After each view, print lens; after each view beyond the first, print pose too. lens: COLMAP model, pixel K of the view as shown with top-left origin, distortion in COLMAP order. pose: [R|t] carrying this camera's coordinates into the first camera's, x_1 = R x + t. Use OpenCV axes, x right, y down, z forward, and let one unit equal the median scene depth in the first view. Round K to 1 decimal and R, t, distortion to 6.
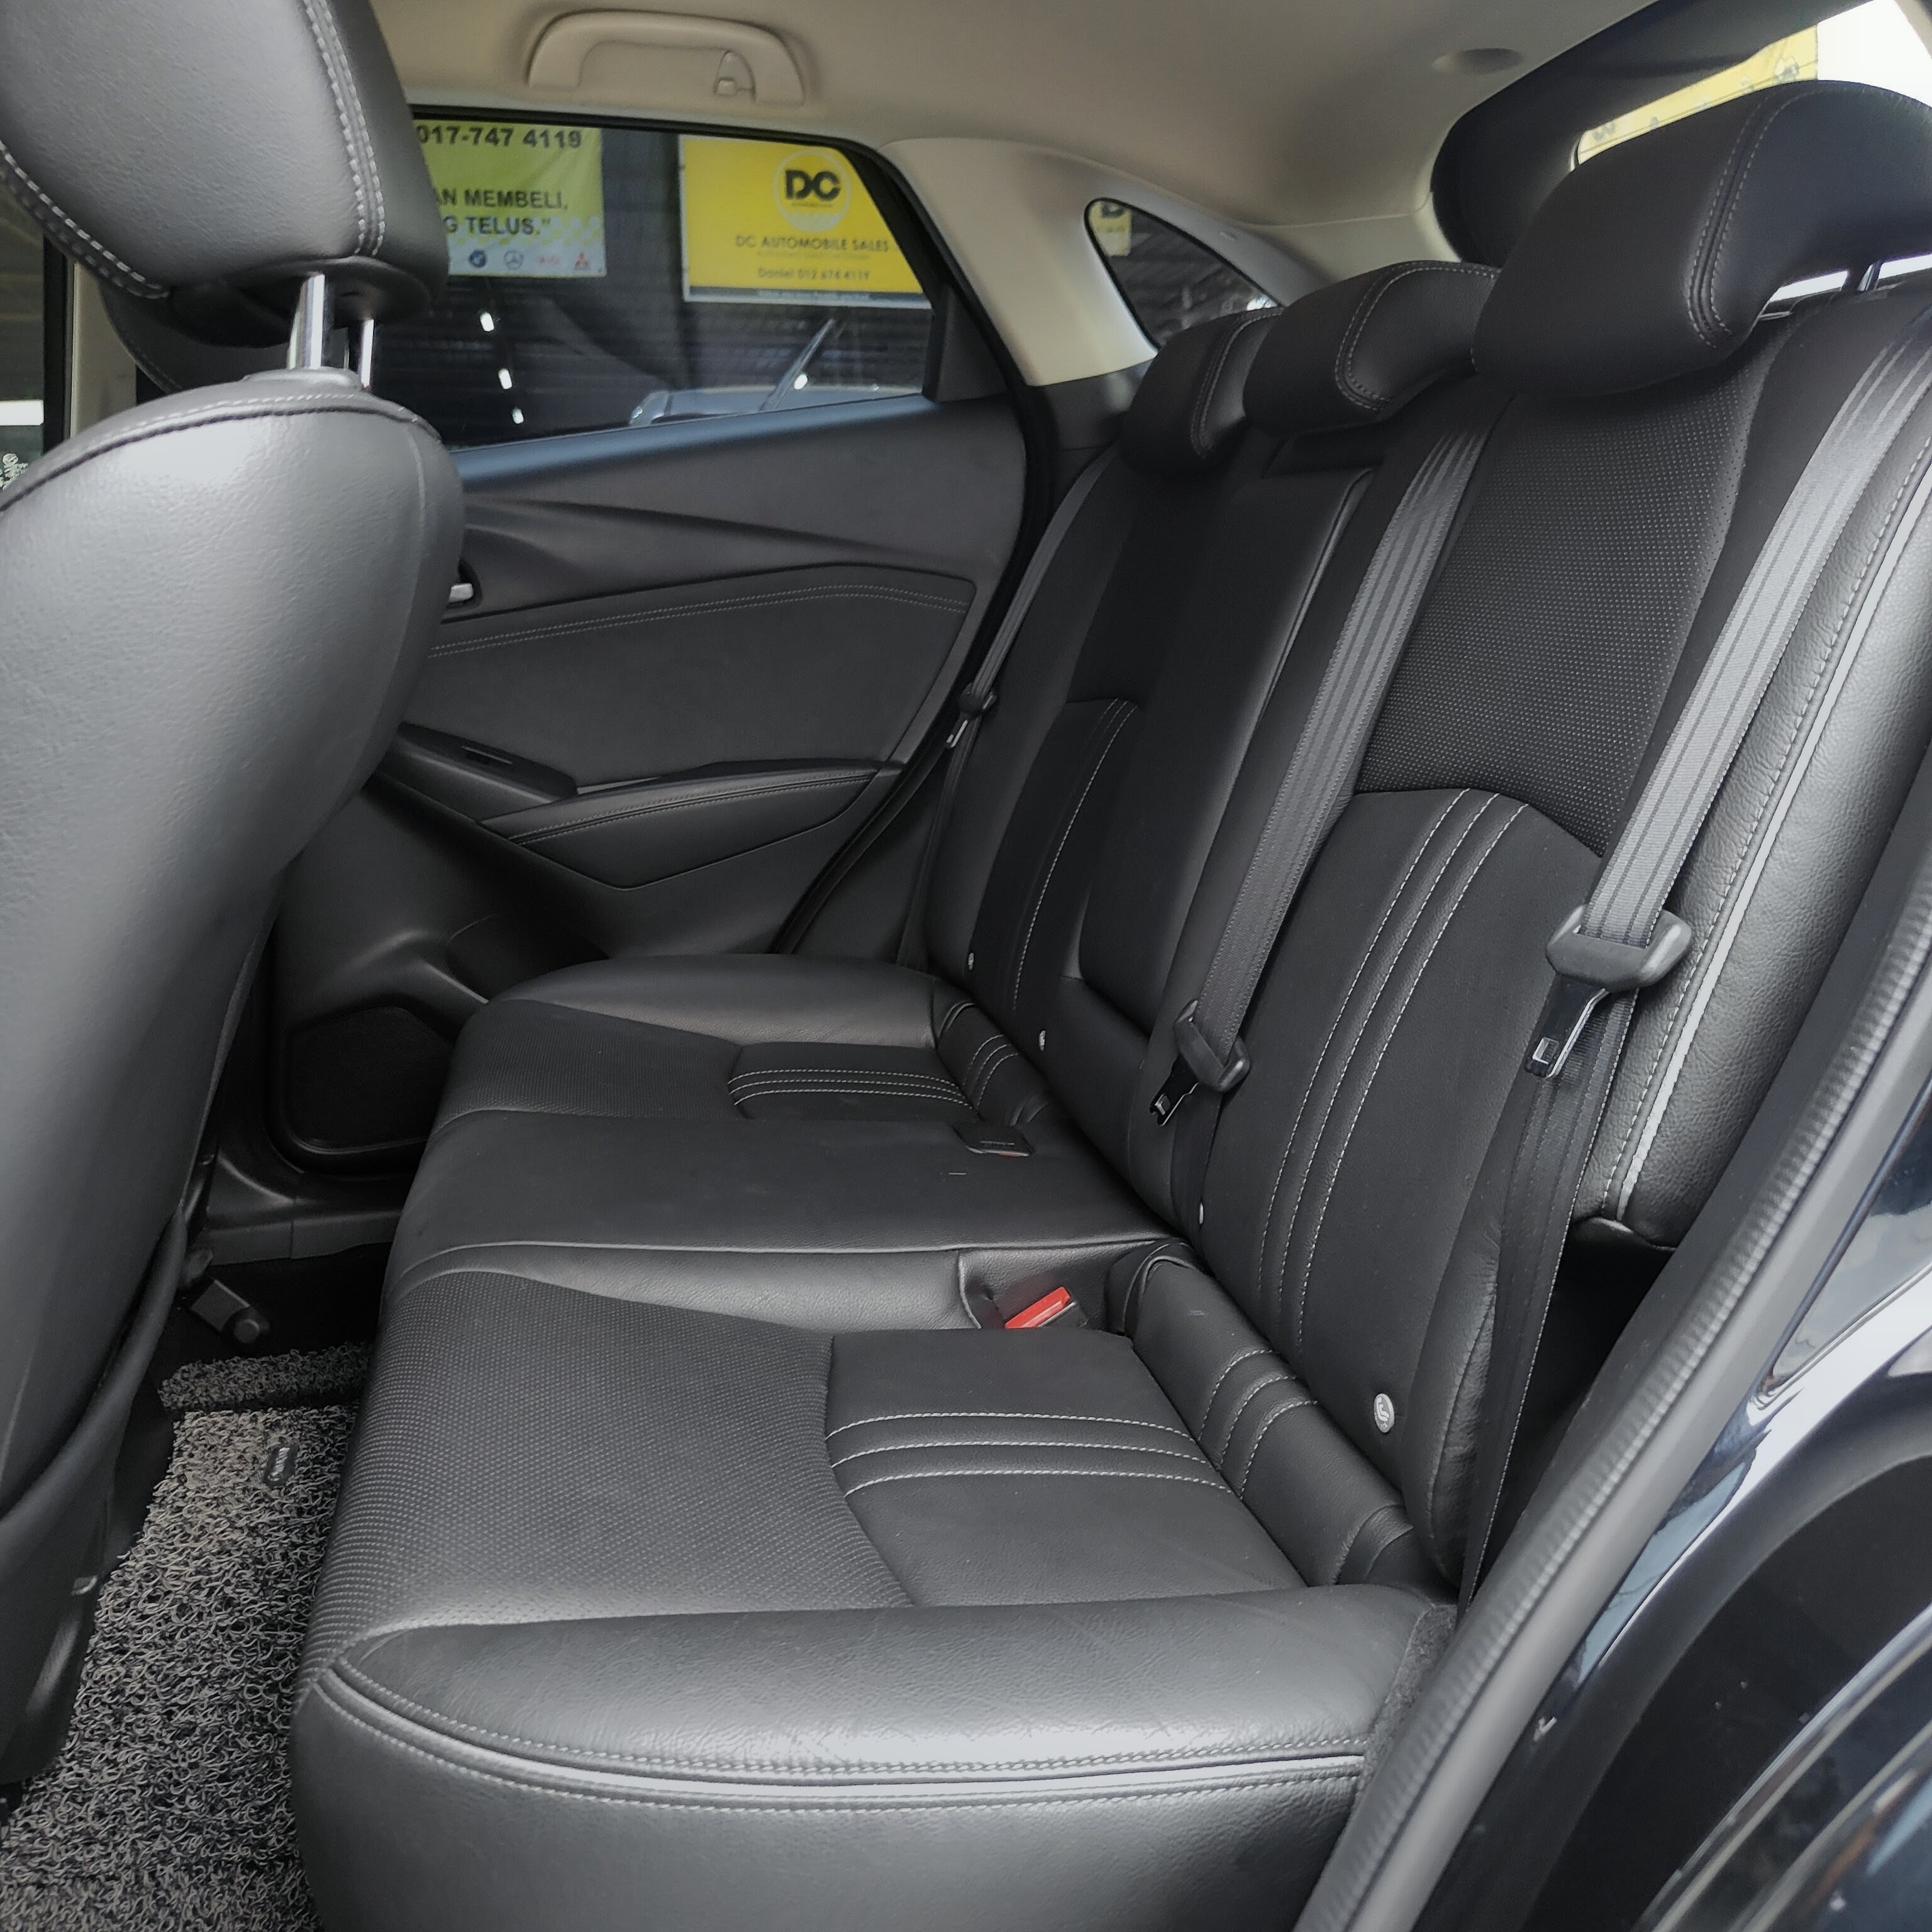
lens RADIAL K [[1813.5, 0, 944.1], [0, 1813.5, 958.1], [0, 0, 1]] dist [0.020949, 0.001016]
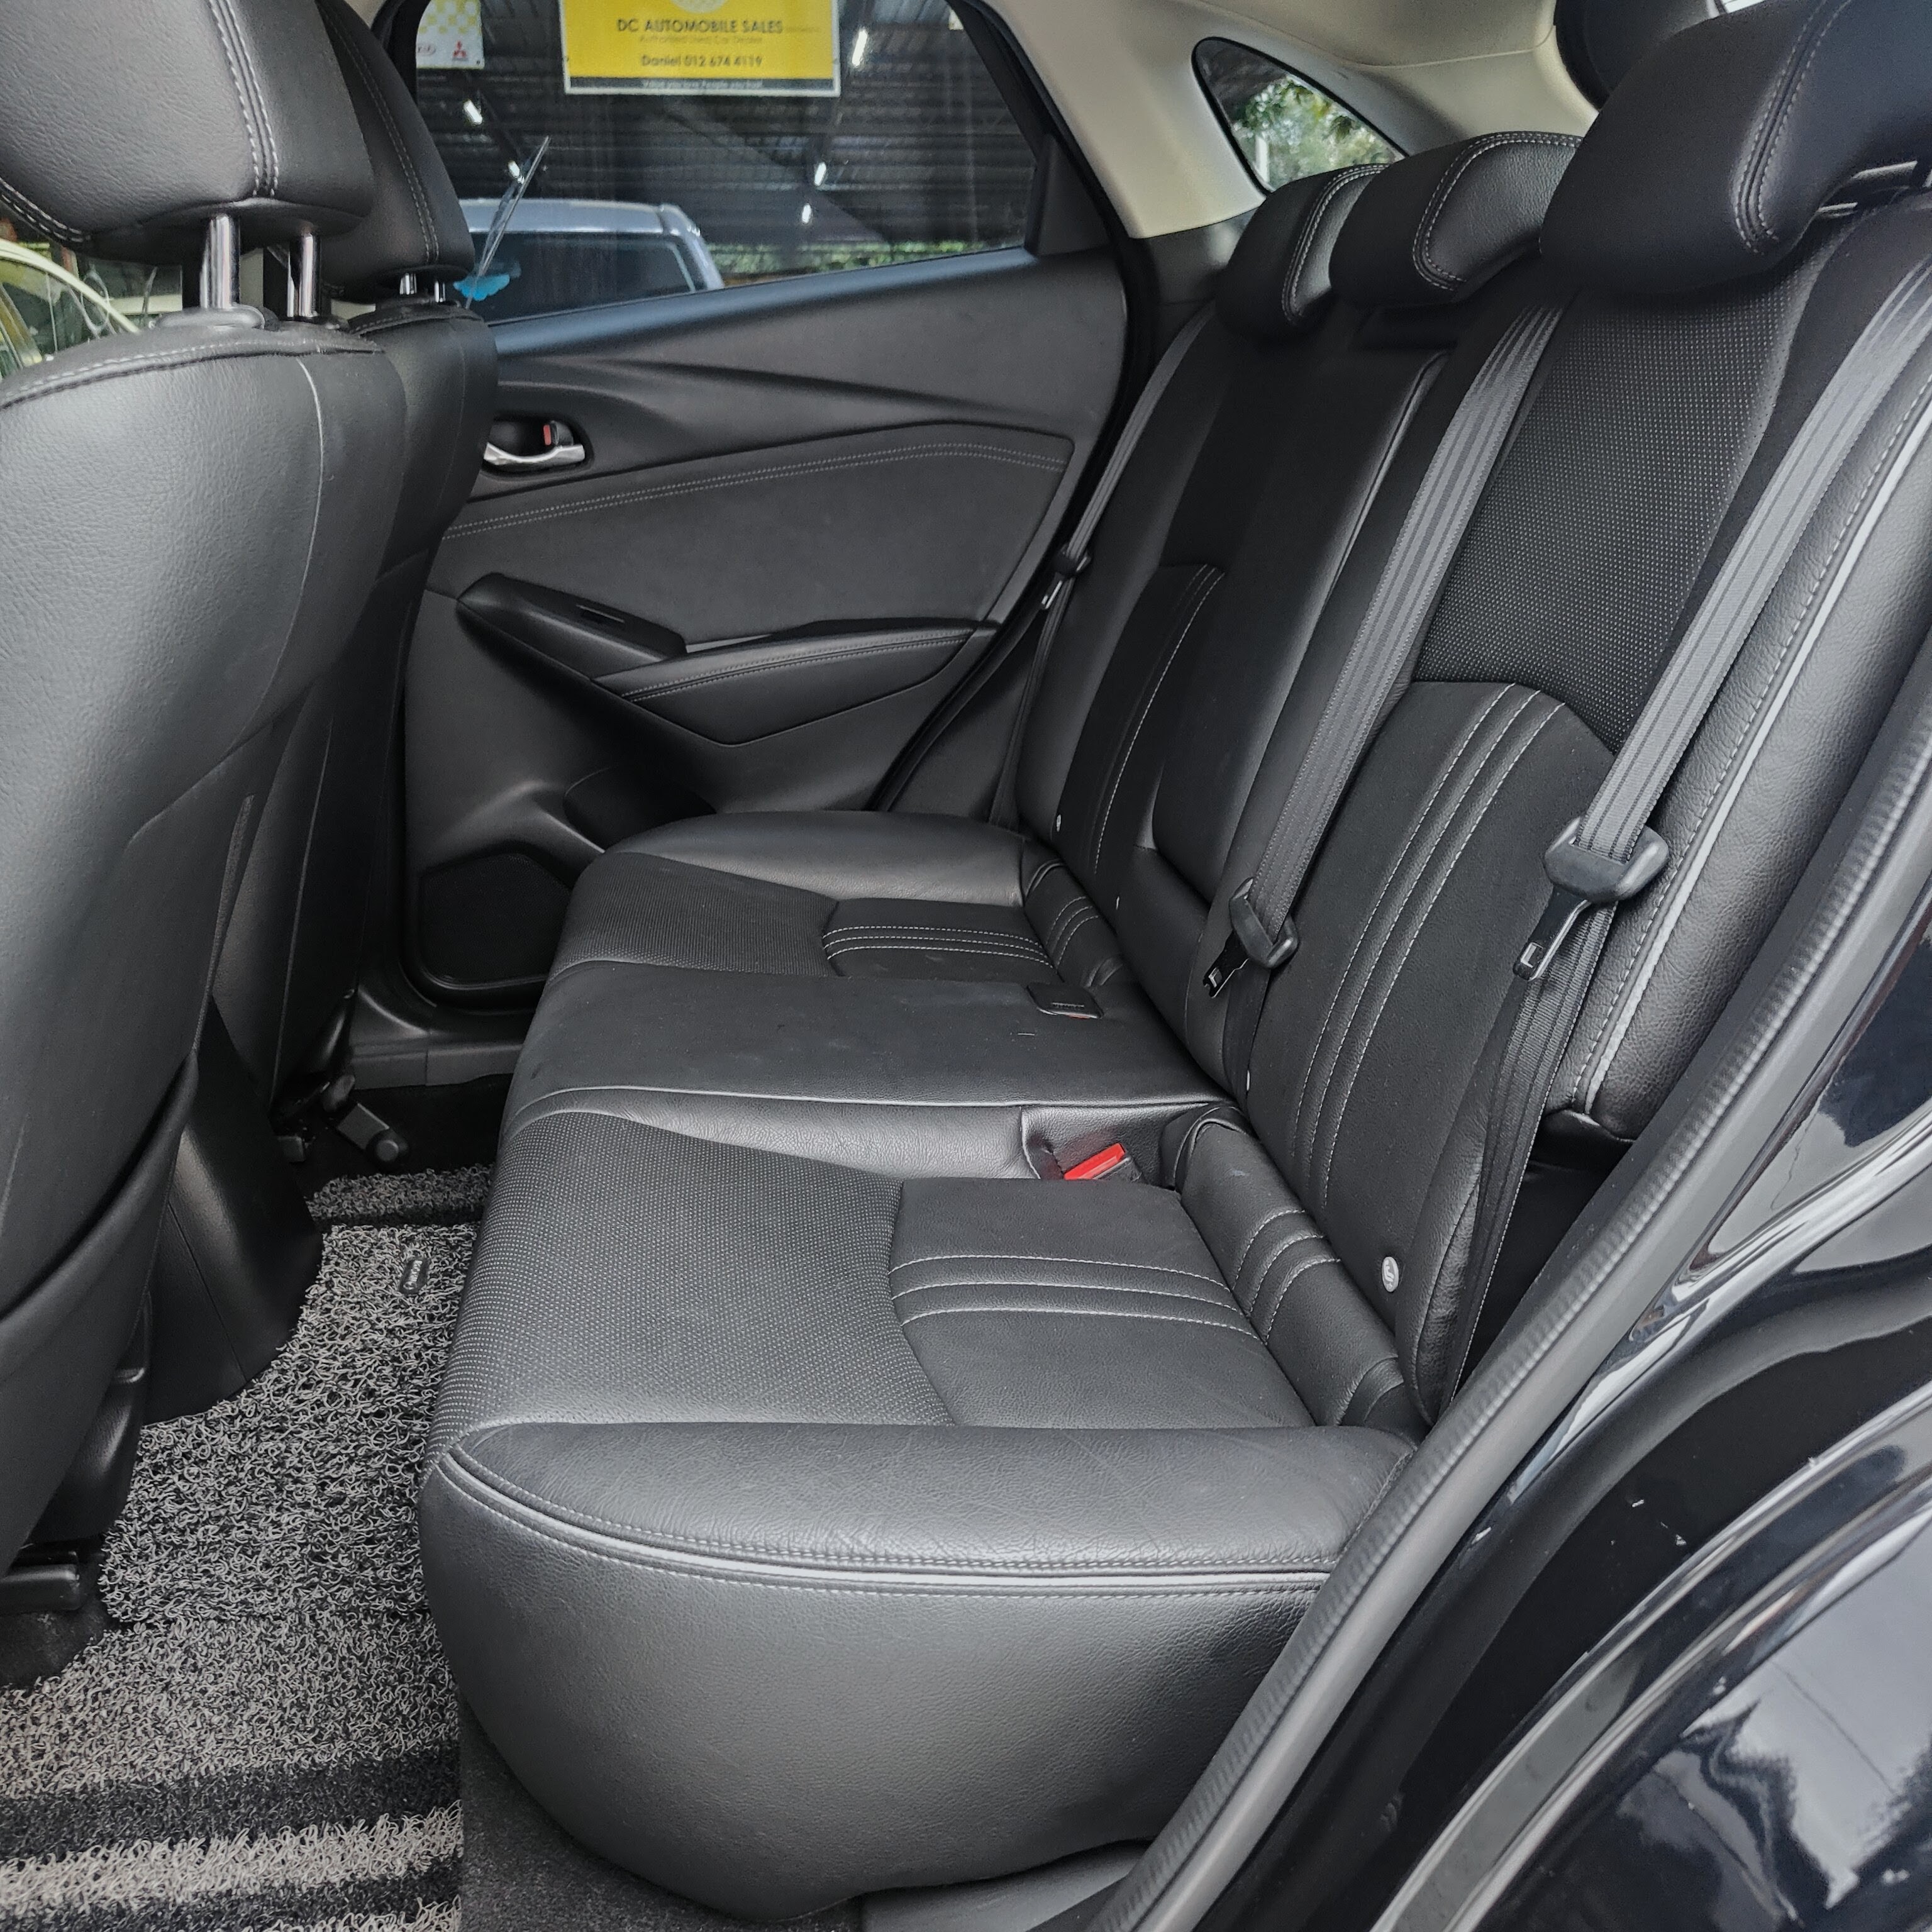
lens RADIAL K [[1898.9, 0, 904.6], [0, 1898.9, 966.9], [0, 0, 1]] dist [0.024735, 0.014434]
pose [[0.994186, 0.022607, -0.105275, 0.056491], [-0.011237, 0.994157, 0.107361, -0.040988], [0.107087, -0.105554, 0.988631, -0.107175]]
